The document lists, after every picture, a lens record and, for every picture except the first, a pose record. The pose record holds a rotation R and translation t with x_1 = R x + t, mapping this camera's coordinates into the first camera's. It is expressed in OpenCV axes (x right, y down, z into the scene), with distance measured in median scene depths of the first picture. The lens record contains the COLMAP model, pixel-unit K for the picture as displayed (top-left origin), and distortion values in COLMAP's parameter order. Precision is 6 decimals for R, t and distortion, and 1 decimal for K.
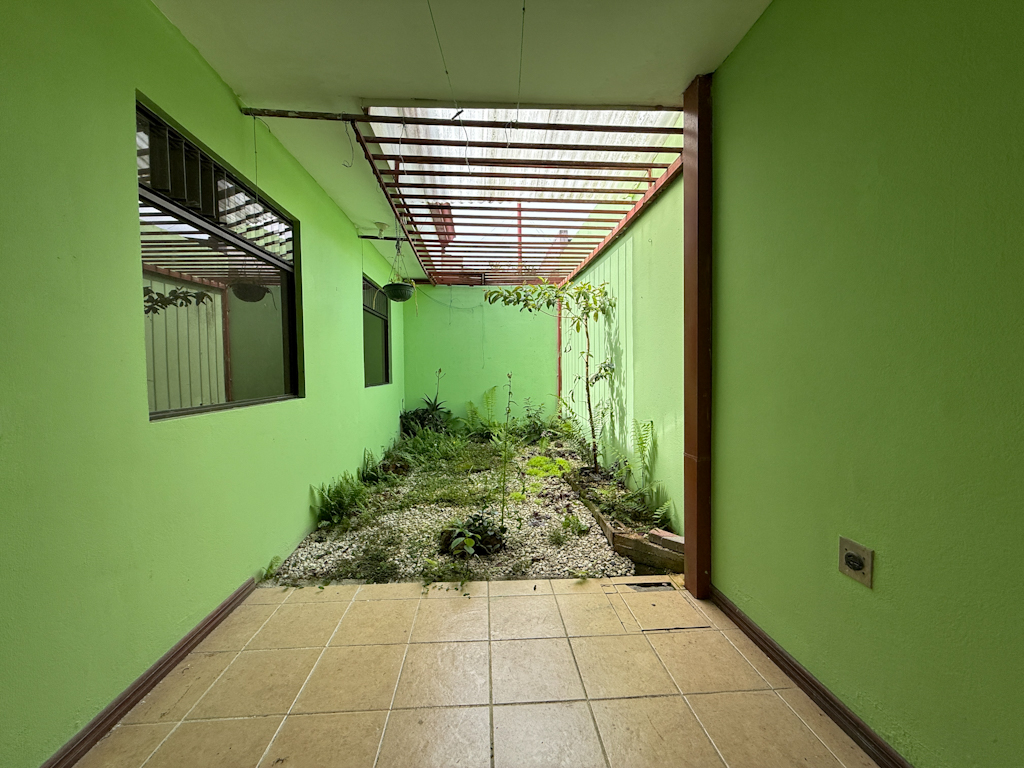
lens RADIAL K [[407.6, 0, 508.2], [0, 407.6, 384.7], [0, 0, 1]] dist [-0.000761, 0.000159]
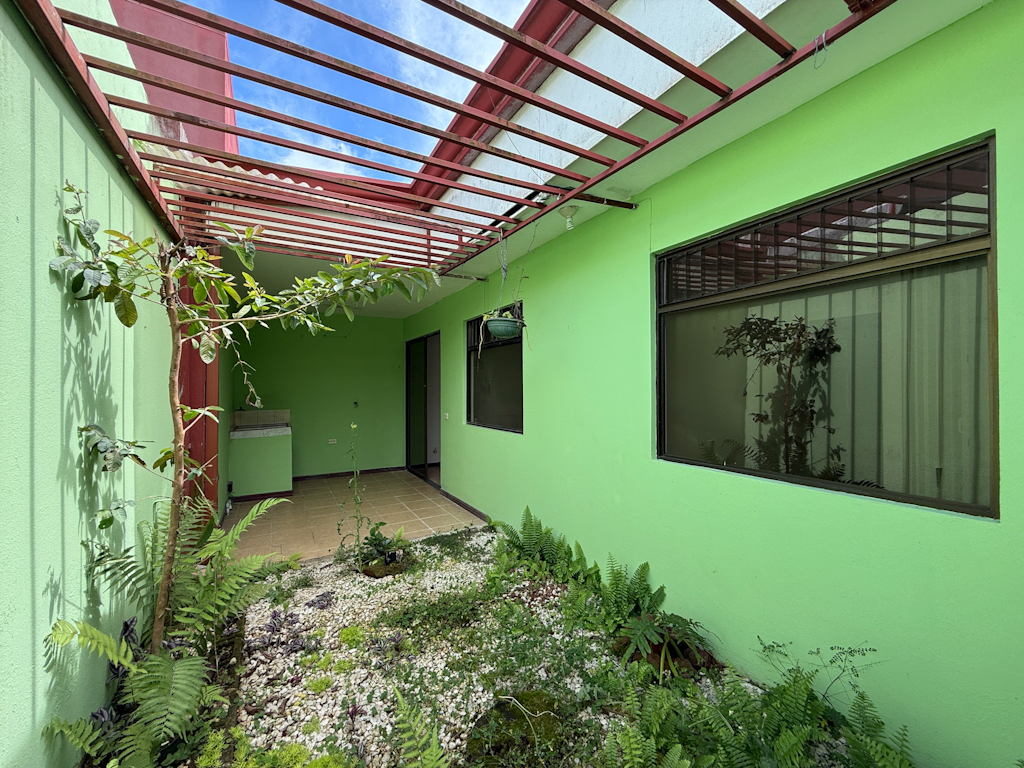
lens RADIAL K [[407.6, 0, 508.2], [0, 407.6, 384.7], [0, 0, 1]] dist [-0.000761, 0.000159]
pose [[-0.891498, 0.012479, -0.452853, 0.086345], [-0.002627, 0.999461, 0.032712, -0.121011], [0.453018, 0.030353, -0.890985, 1.560543]]
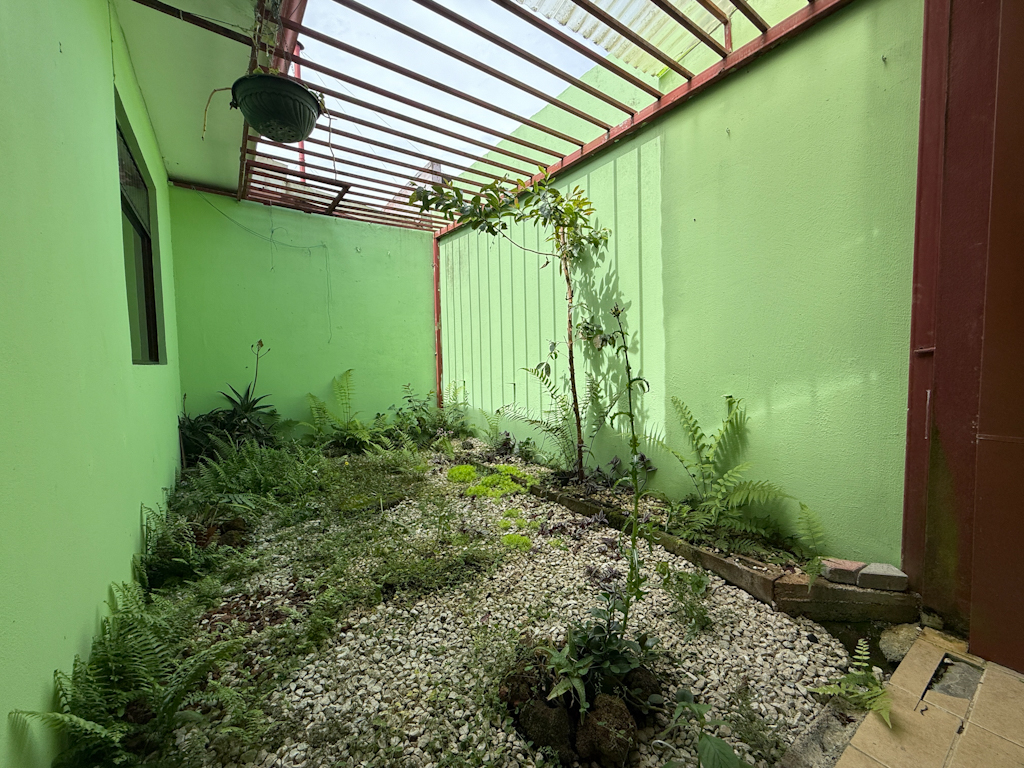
lens RADIAL K [[407.6, 0, 508.2], [0, 407.6, 384.7], [0, 0, 1]] dist [-0.000761, 0.000159]
pose [[0.855873, -0.037291, 0.515840, -0.262183], [0.028578, 0.999283, 0.024824, 0.032765], [-0.516396, -0.006505, 0.856325, 0.479007]]
